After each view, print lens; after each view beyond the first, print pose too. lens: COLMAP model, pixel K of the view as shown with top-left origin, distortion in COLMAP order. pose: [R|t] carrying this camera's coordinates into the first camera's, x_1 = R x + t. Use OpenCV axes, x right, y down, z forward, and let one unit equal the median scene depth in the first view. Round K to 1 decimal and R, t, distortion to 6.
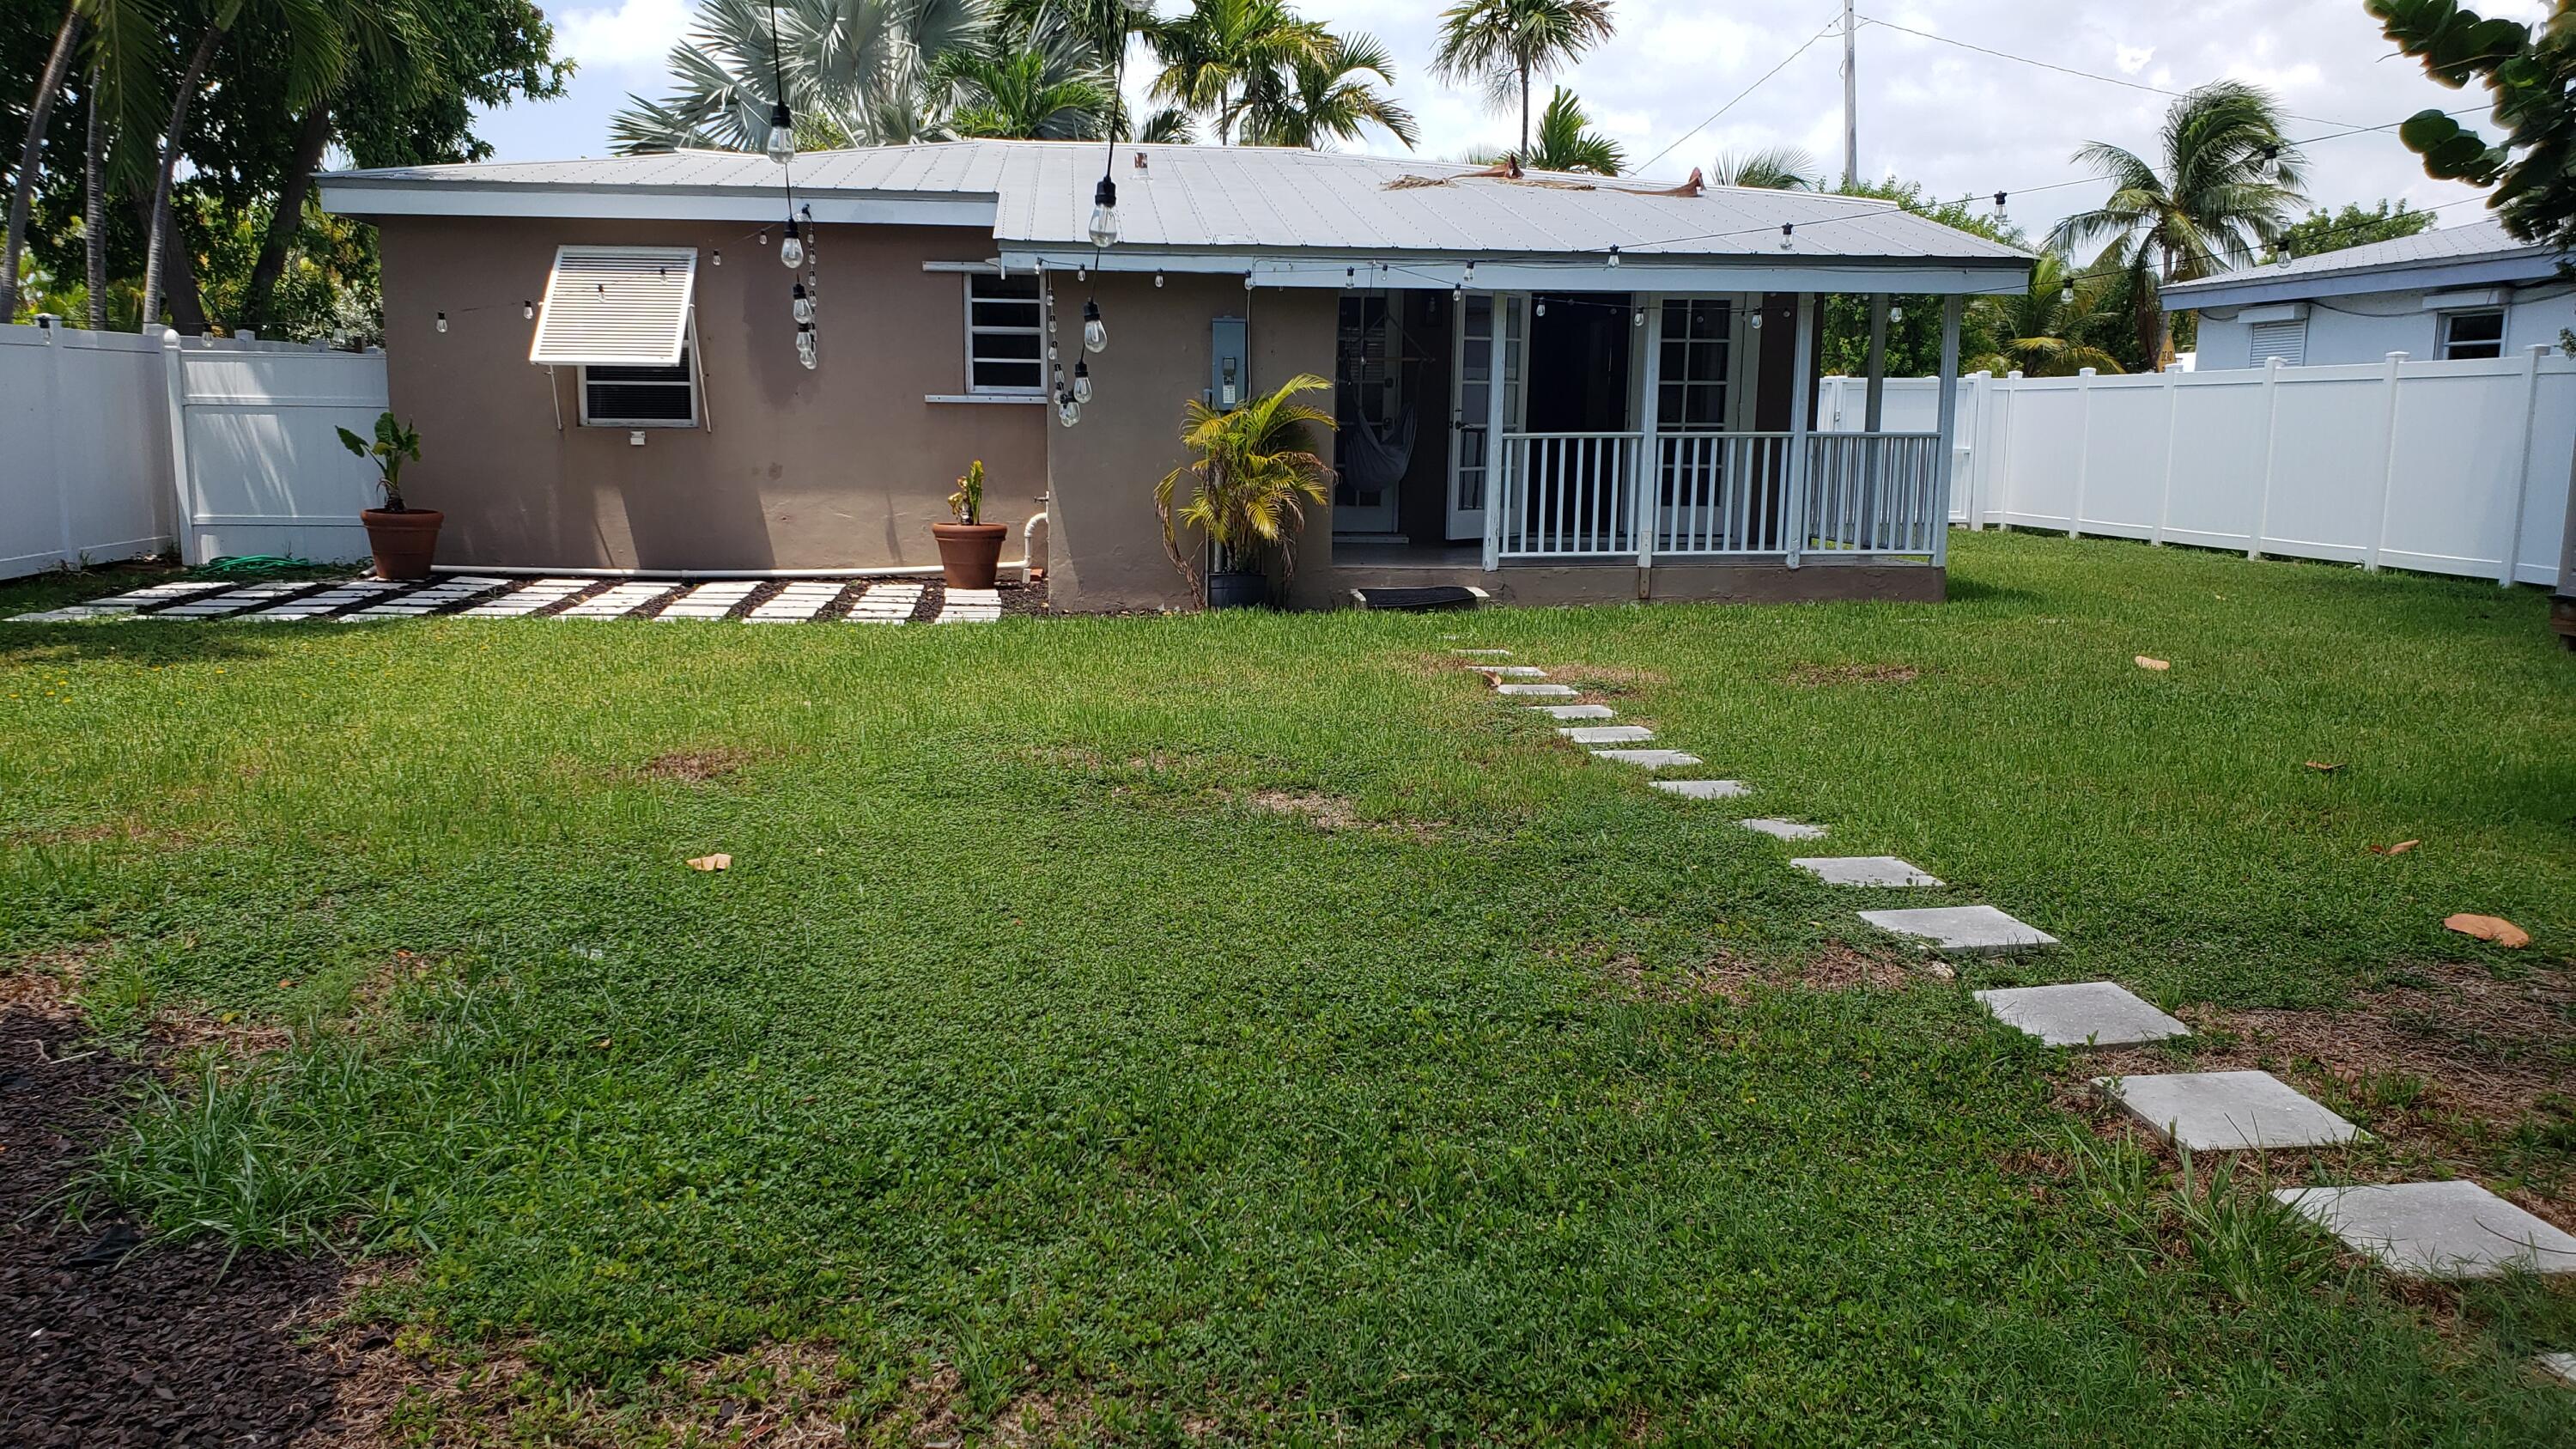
lens RADIAL K [[2013.6, 0, 1289.5], [0, 2013.6, 791.4], [0, 0, 1]] dist [0.130331, -0.279918]
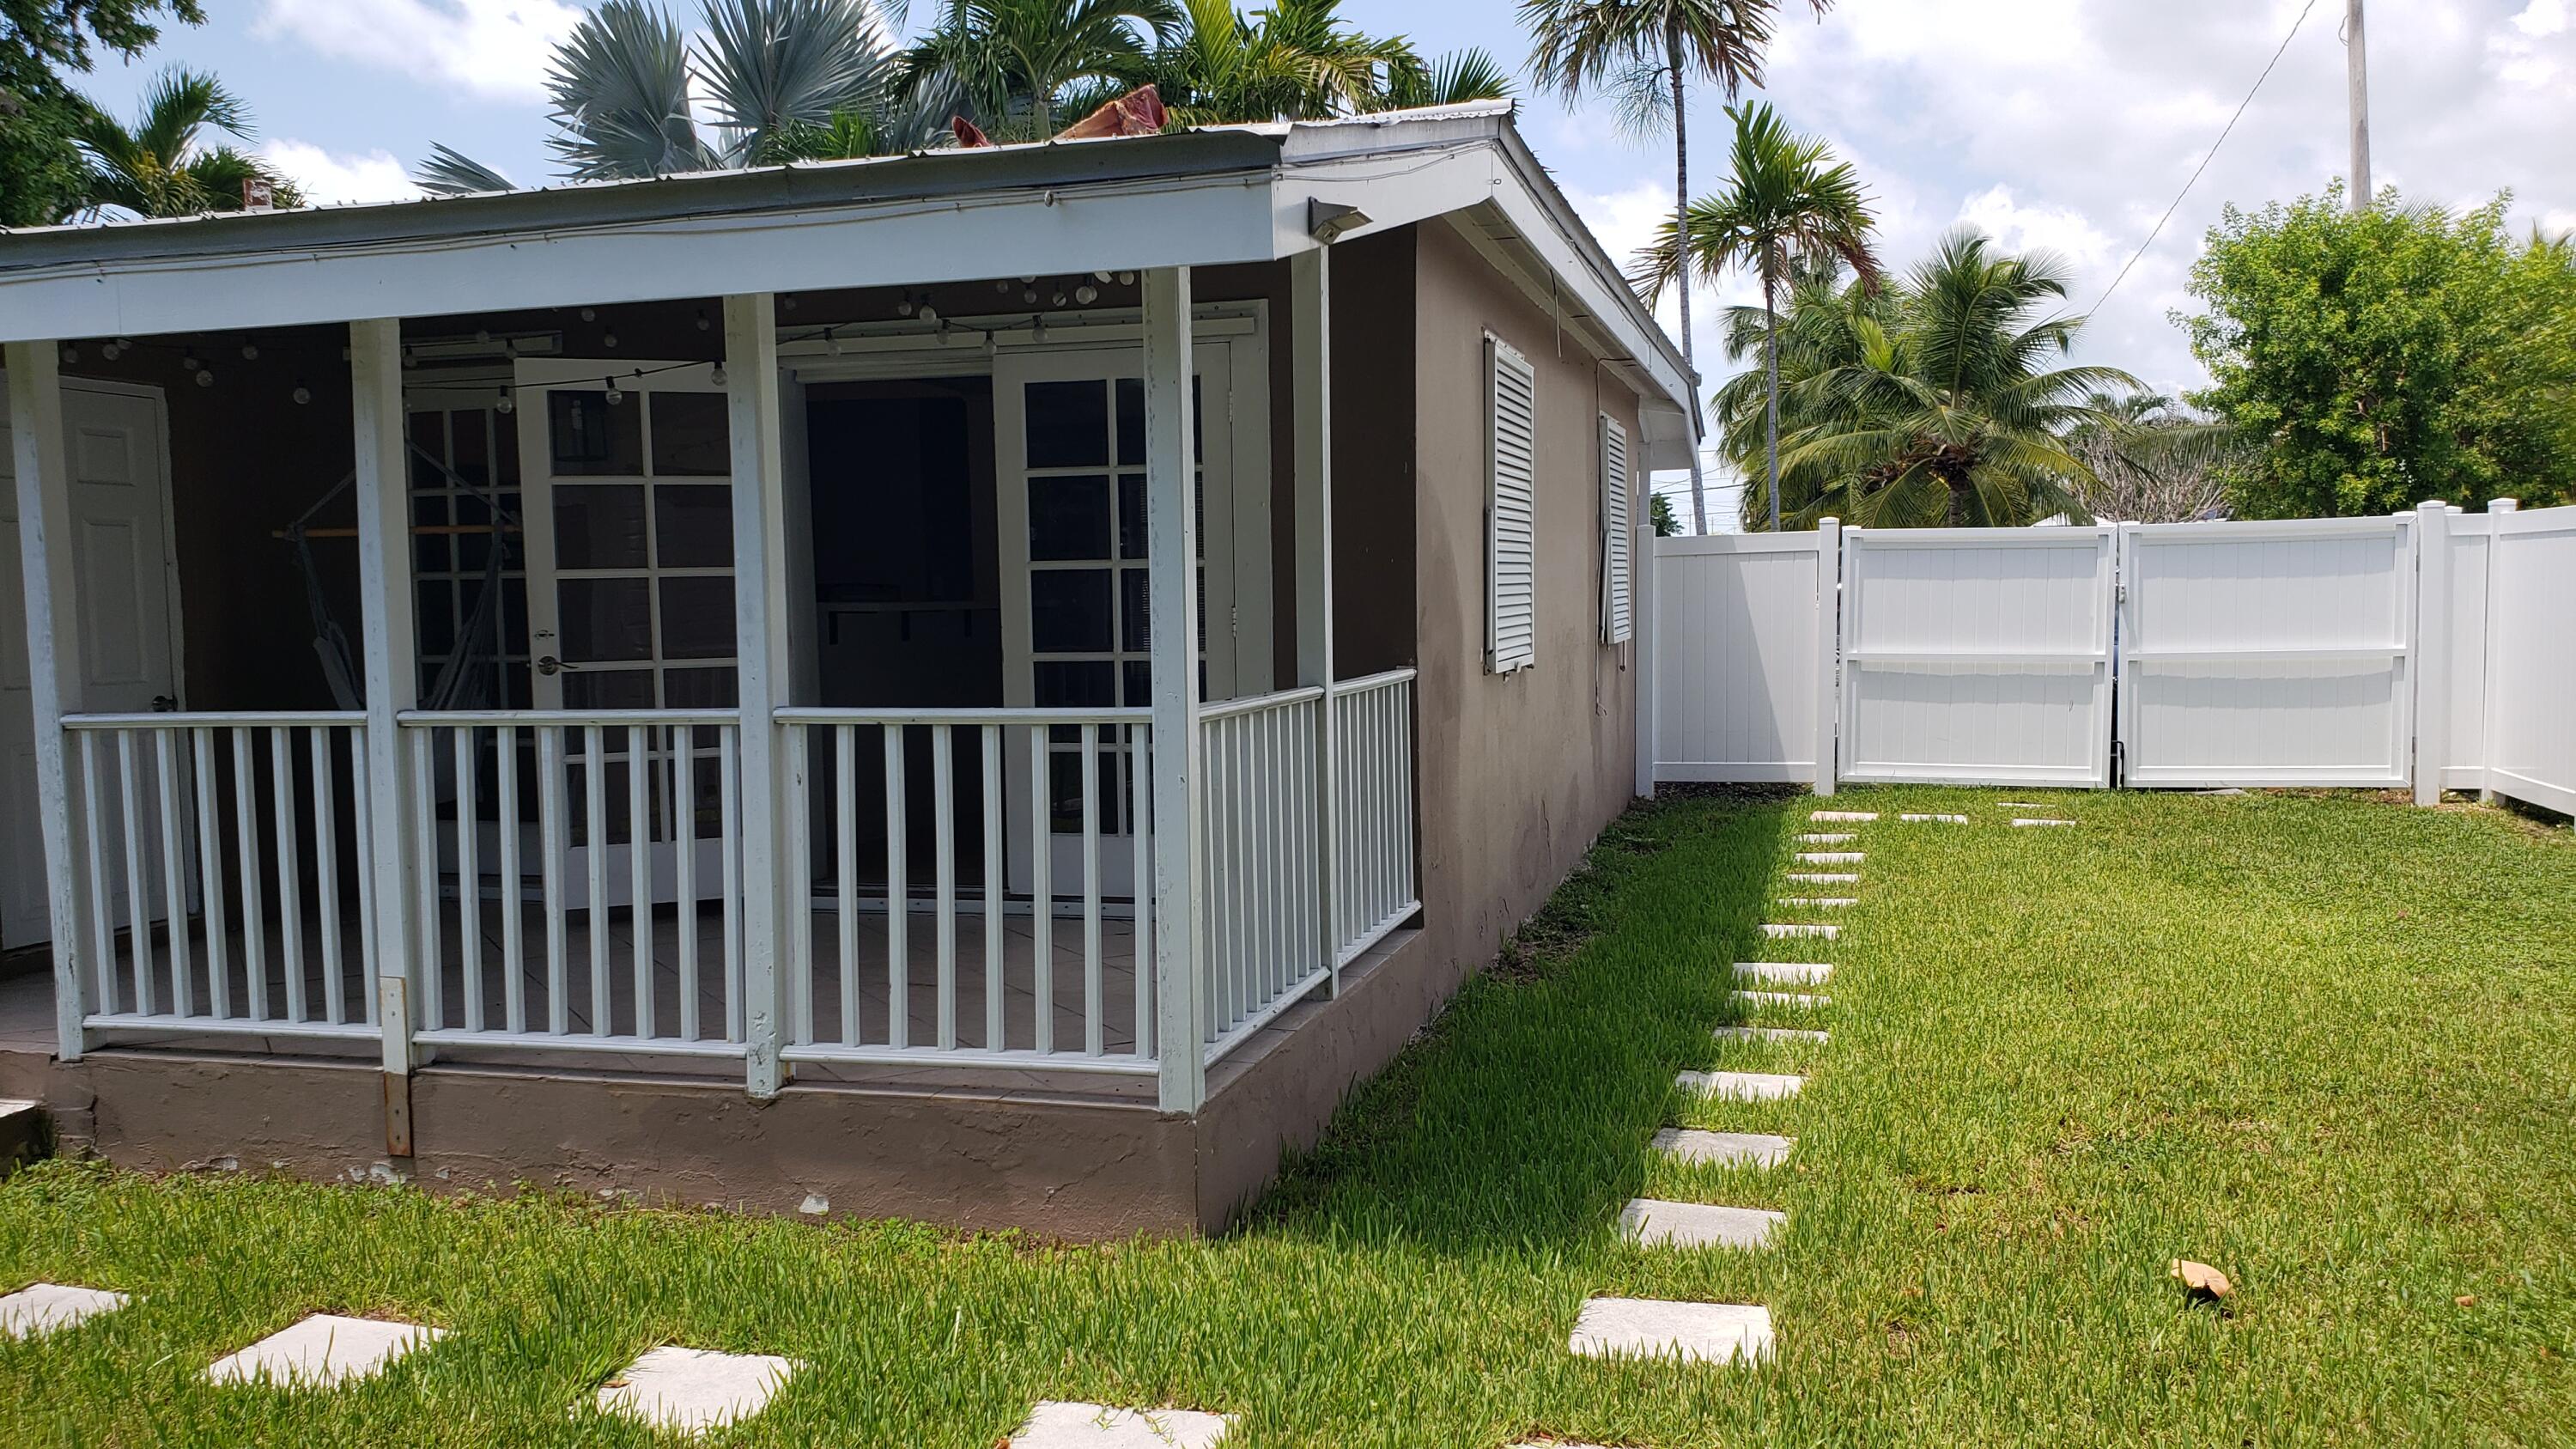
lens RADIAL K [[2013.6, 0, 1289.5], [0, 2013.6, 791.4], [0, 0, 1]] dist [0.130331, -0.279918]
pose [[0.926581, 0.011934, -0.375906, 0.265314], [-0.042497, 0.996417, -0.073118, -0.080986], [0.373687, 0.083725, 0.923768, 0.410384]]
